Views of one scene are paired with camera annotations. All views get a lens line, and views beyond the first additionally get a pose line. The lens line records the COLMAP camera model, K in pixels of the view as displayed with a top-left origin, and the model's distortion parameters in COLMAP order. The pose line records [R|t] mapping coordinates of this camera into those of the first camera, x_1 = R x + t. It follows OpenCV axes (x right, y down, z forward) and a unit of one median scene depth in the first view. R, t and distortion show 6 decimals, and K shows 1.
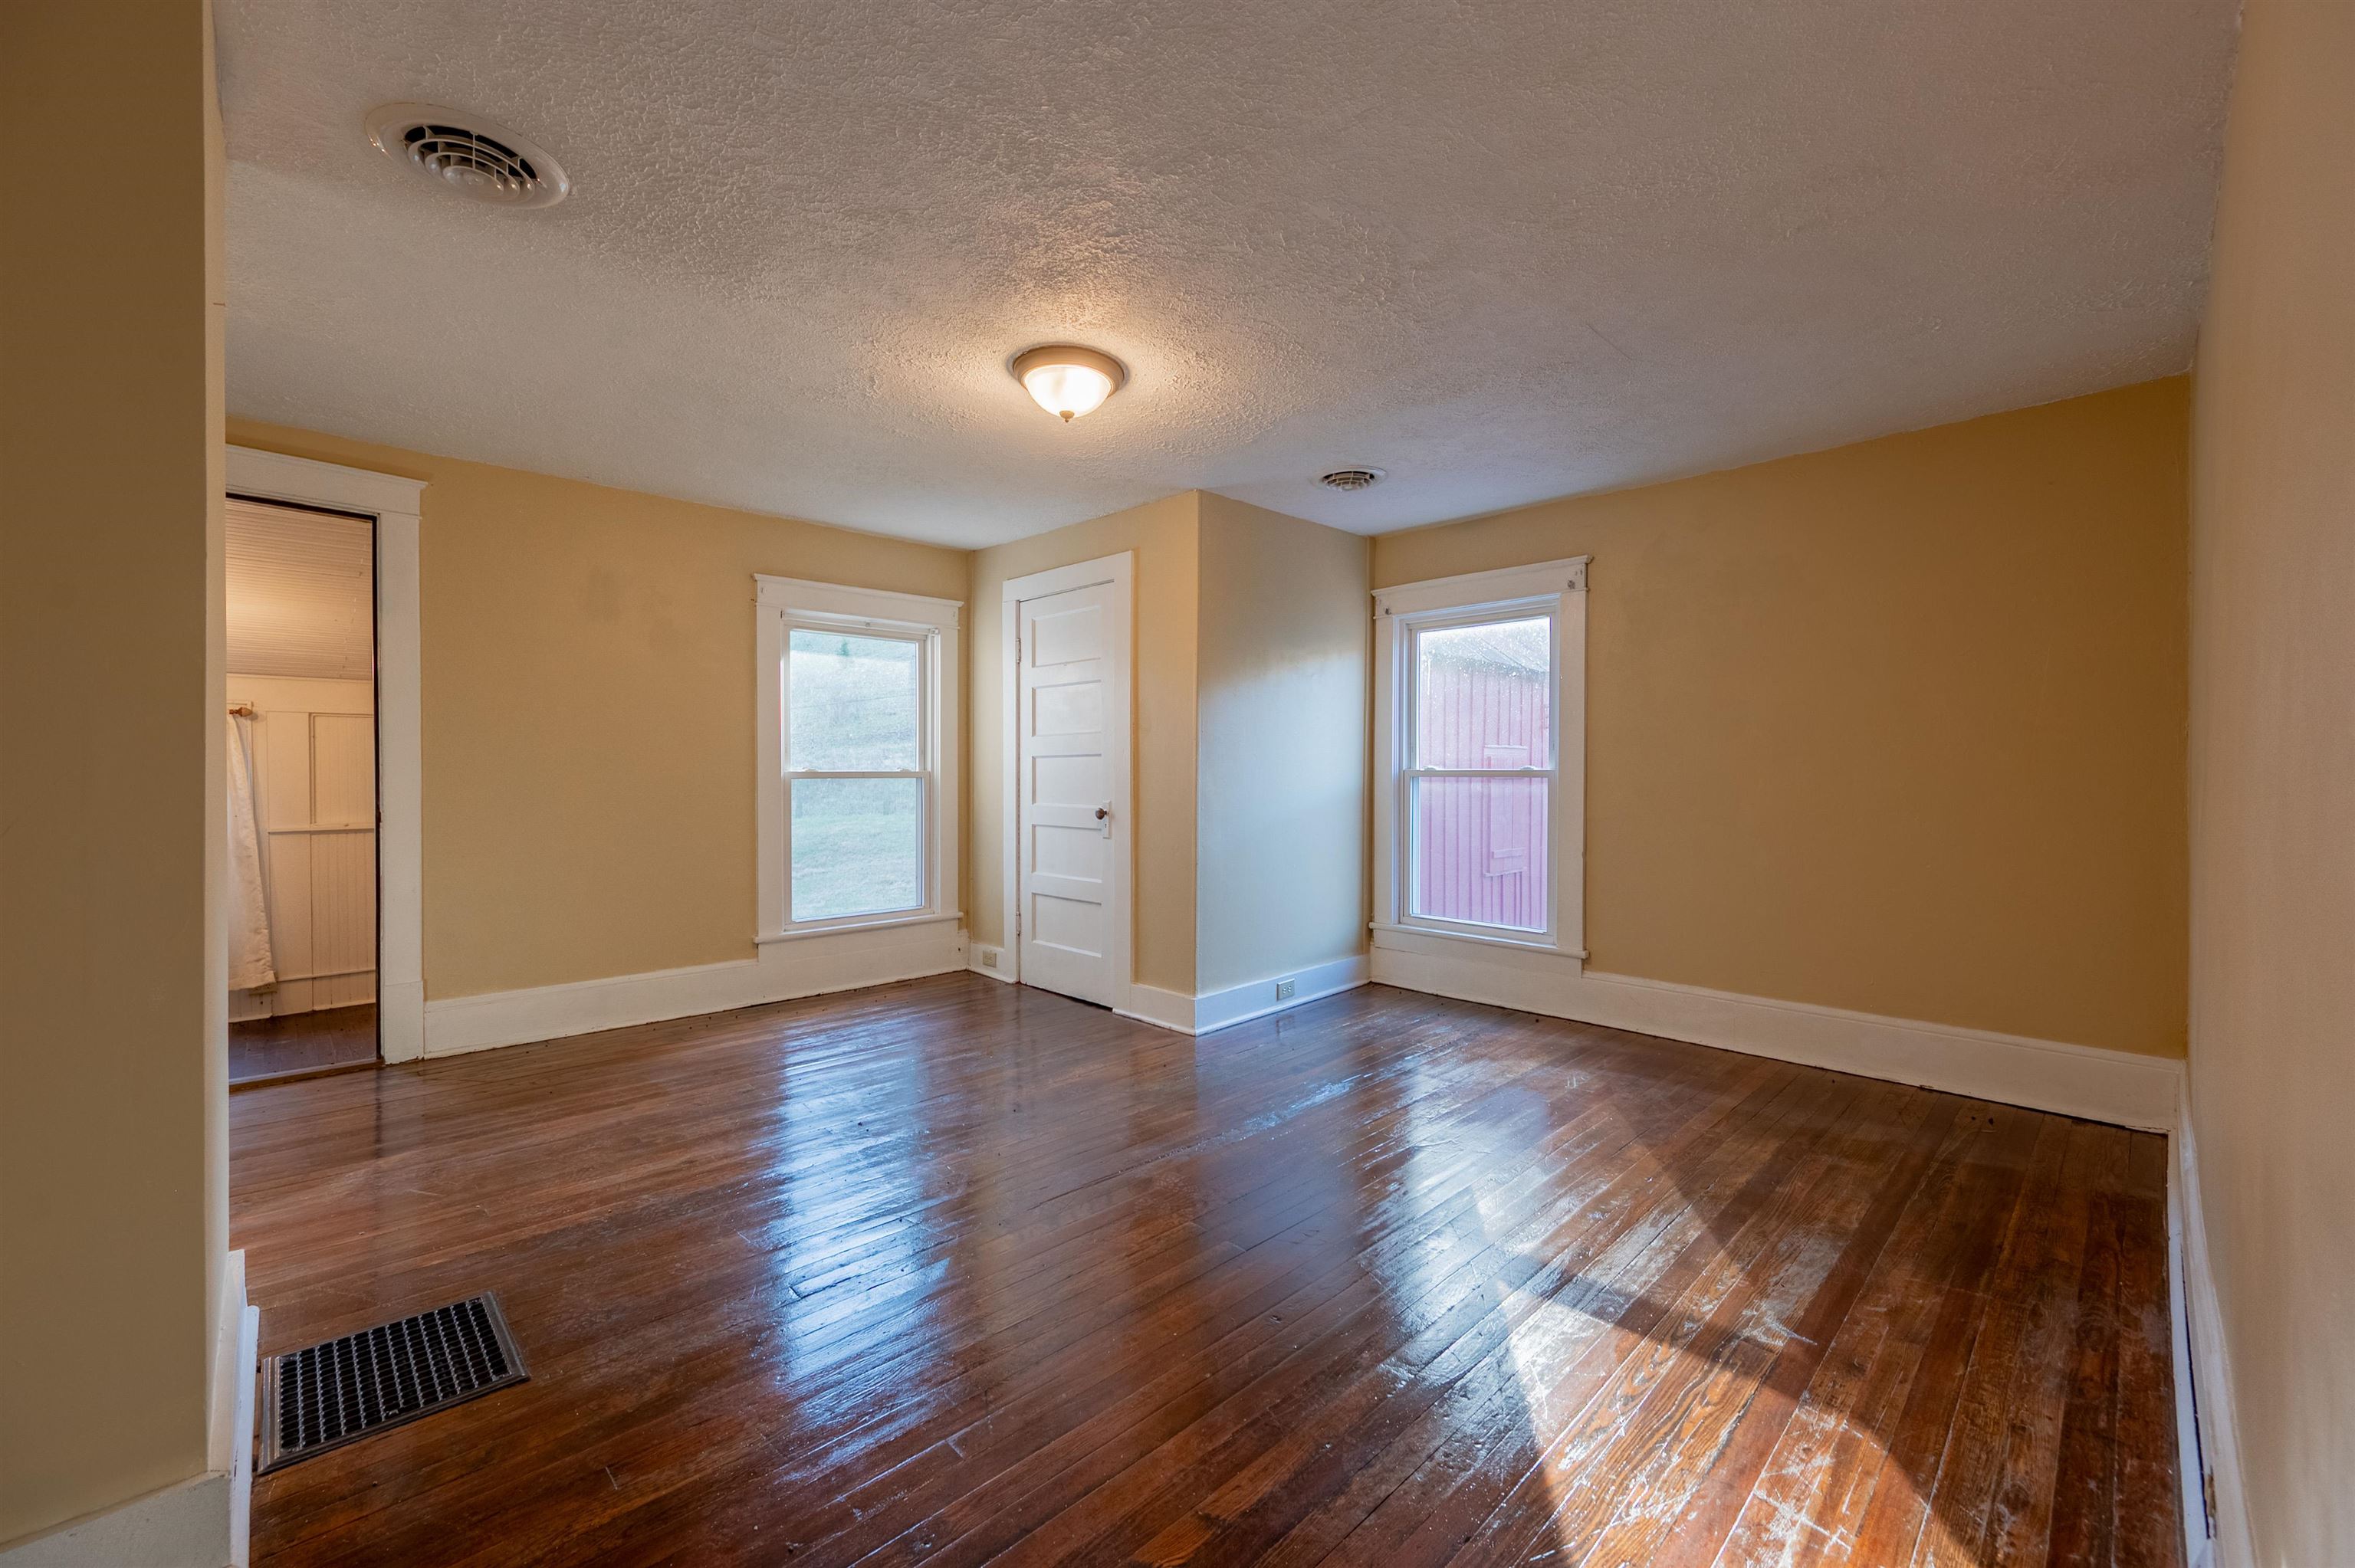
lens RADIAL K [[942.1, 0, 1173.6], [0, 942.1, 783.5], [0, 0, 1]] dist [0.001045, 0.000675]
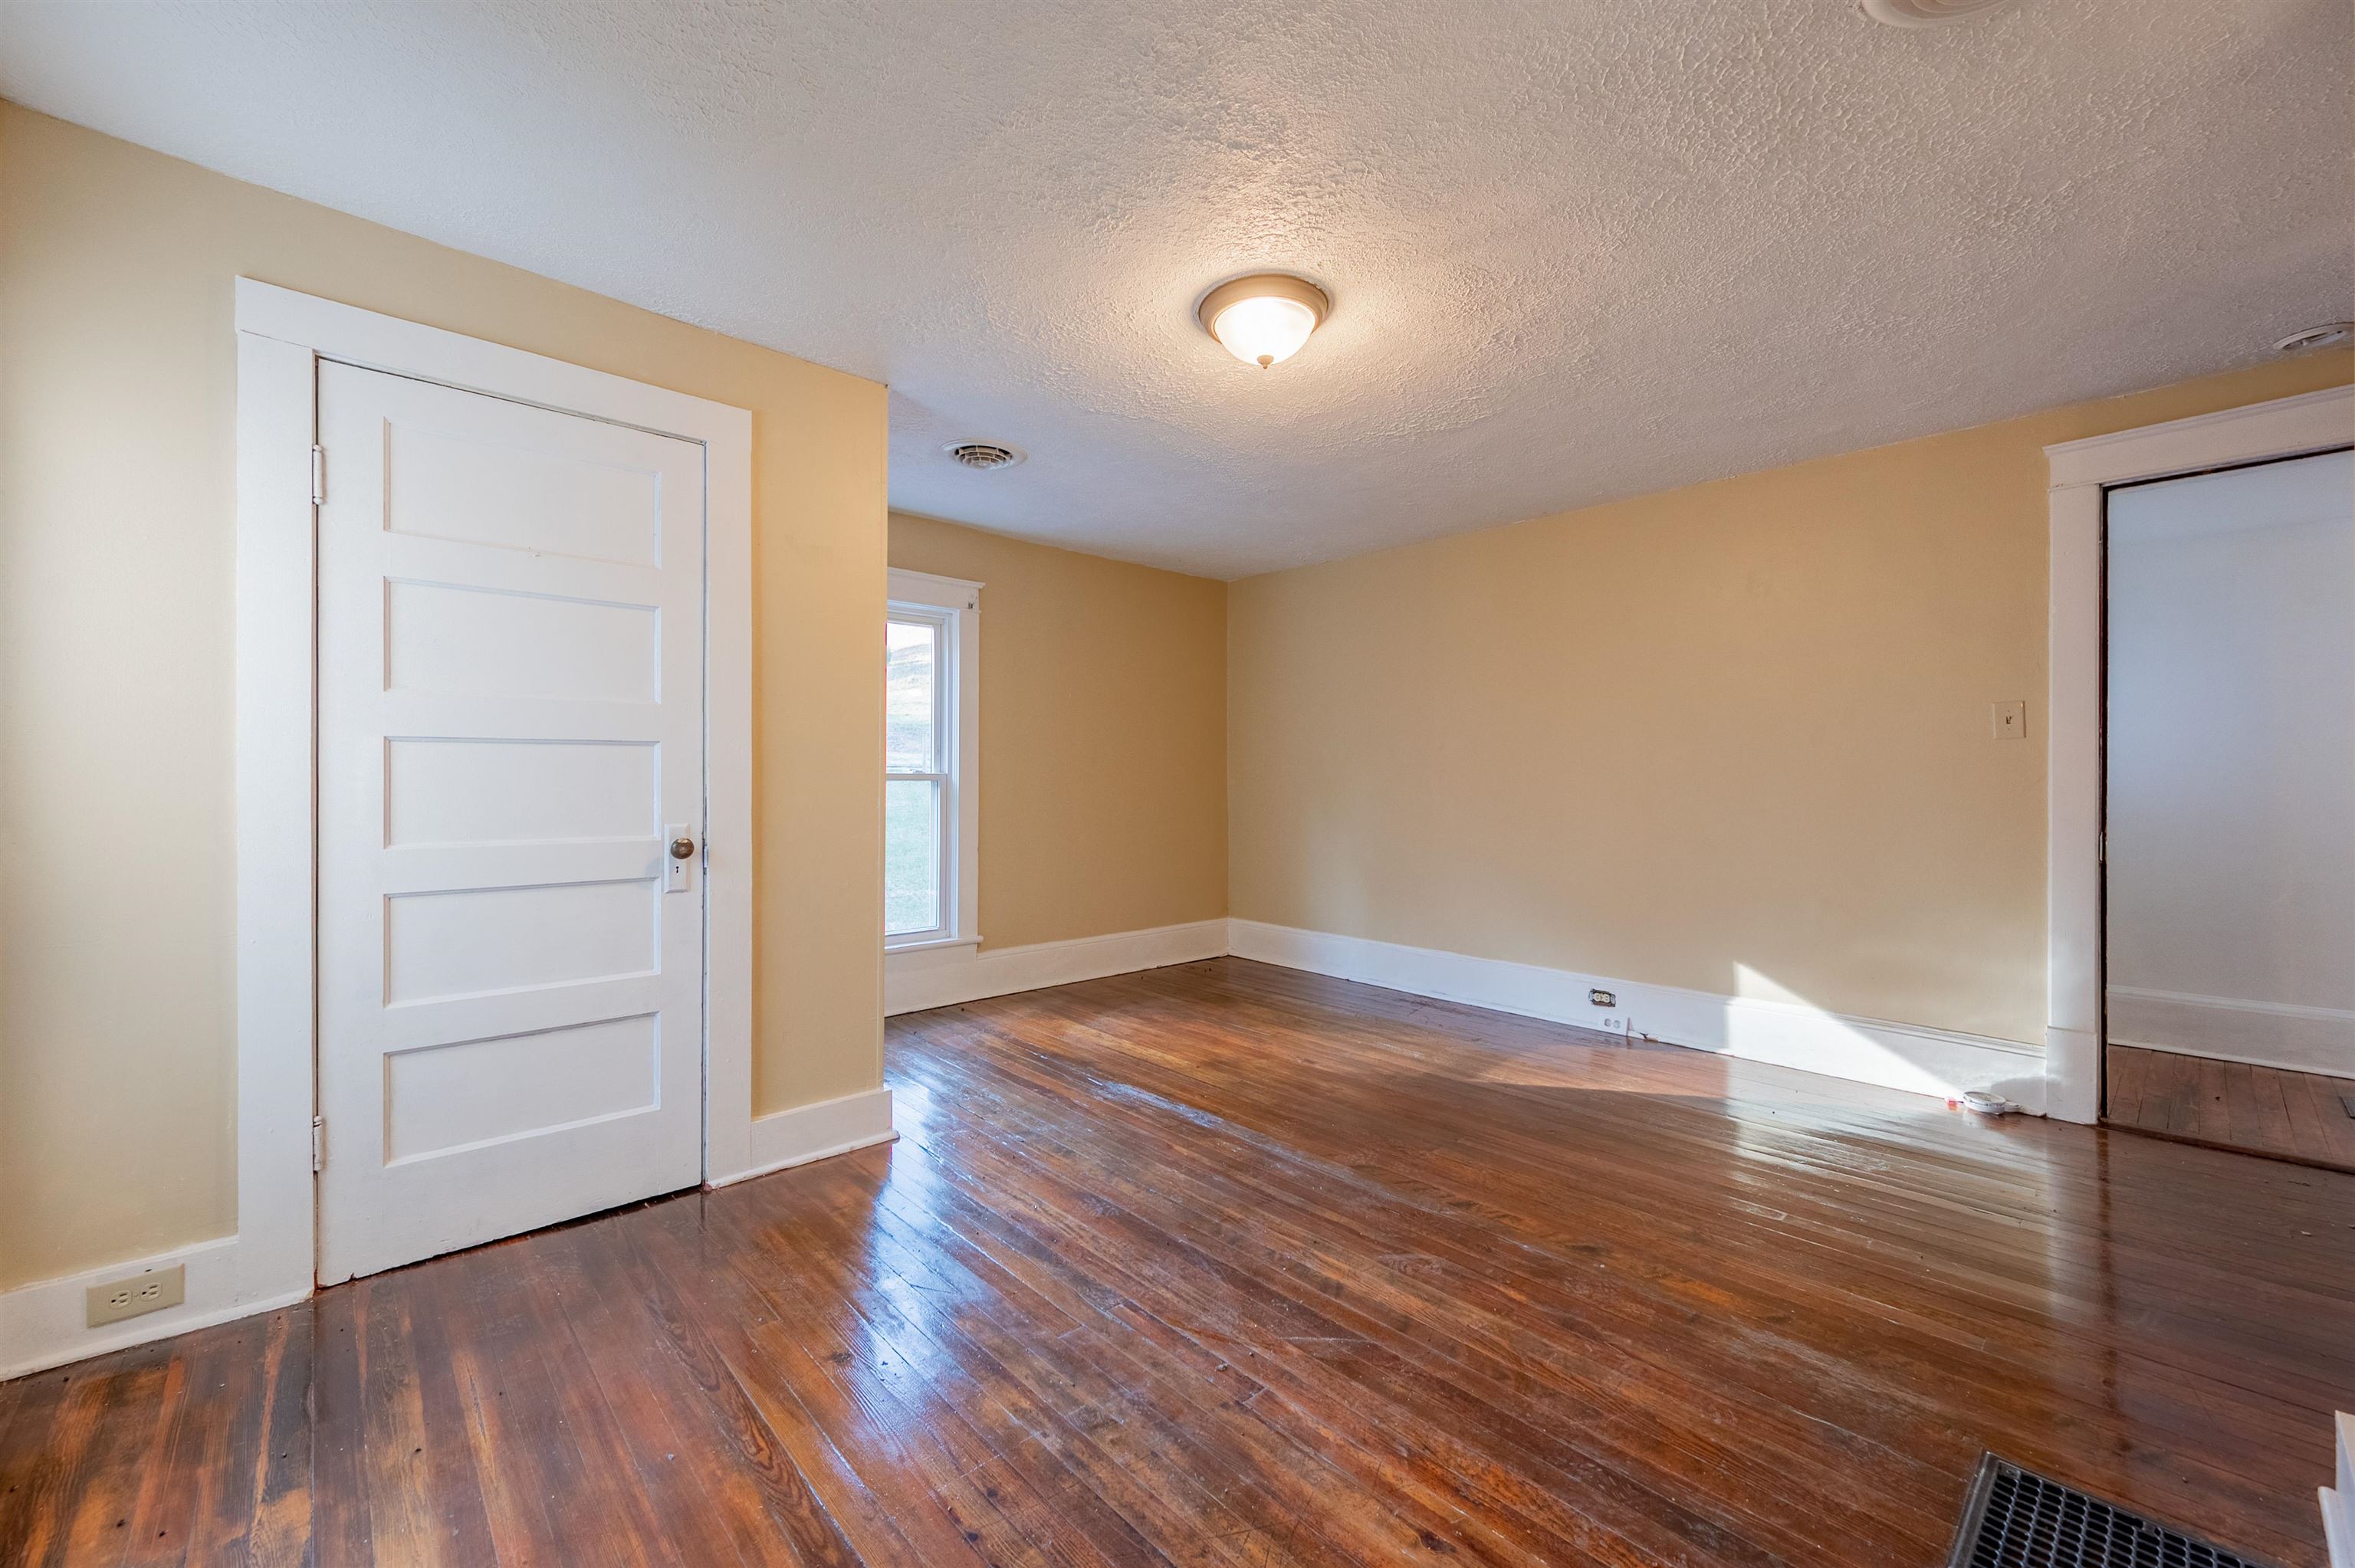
lens RADIAL K [[942.1, 0, 1176.8], [0, 942.1, 777.7], [0, 0, 1]] dist [0.001045, 0.000675]
pose [[0.014861, -0.001959, 0.999888, -0.773976], [0.004740, 0.999987, 0.001889, -0.012034], [-0.999878, 0.004712, 0.014871, 0.849239]]
